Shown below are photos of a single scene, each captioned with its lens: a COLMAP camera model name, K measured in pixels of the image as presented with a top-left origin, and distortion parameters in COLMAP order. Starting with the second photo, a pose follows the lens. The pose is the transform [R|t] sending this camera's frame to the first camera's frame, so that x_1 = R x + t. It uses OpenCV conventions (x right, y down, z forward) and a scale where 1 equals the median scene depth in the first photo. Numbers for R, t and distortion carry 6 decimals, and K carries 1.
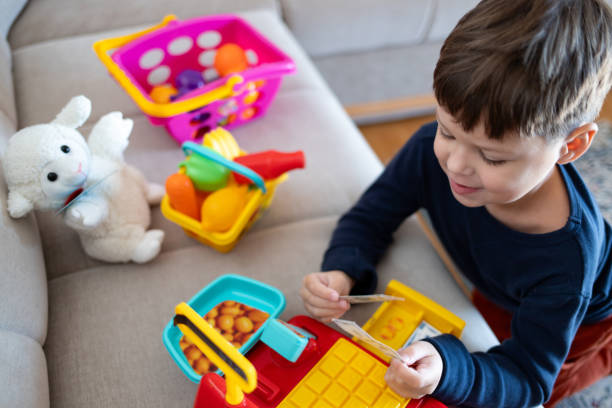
lens RADIAL K [[681.3, 0, 306.0], [0, 681.3, 204.0], [0, 0, 1]] dist [0.070310, -0.022748]
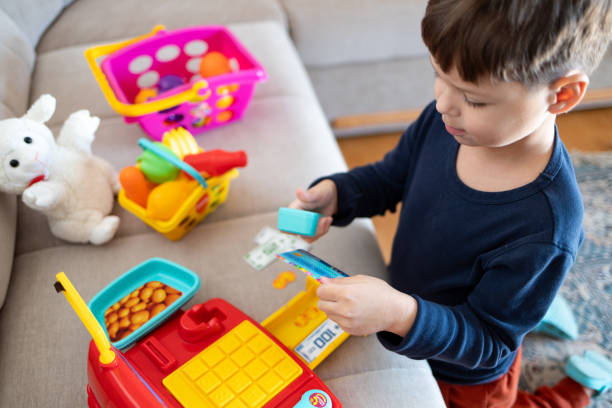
lens RADIAL K [[681.3, 0, 306.0], [0, 681.3, 204.0], [0, 0, 1]] dist [0.070310, -0.022748]
pose [[0.987284, 0.049378, -0.151100, 0.265408], [-0.051334, 0.998640, -0.009068, 0.012325], [0.150447, 0.016709, 0.988477, -0.065299]]
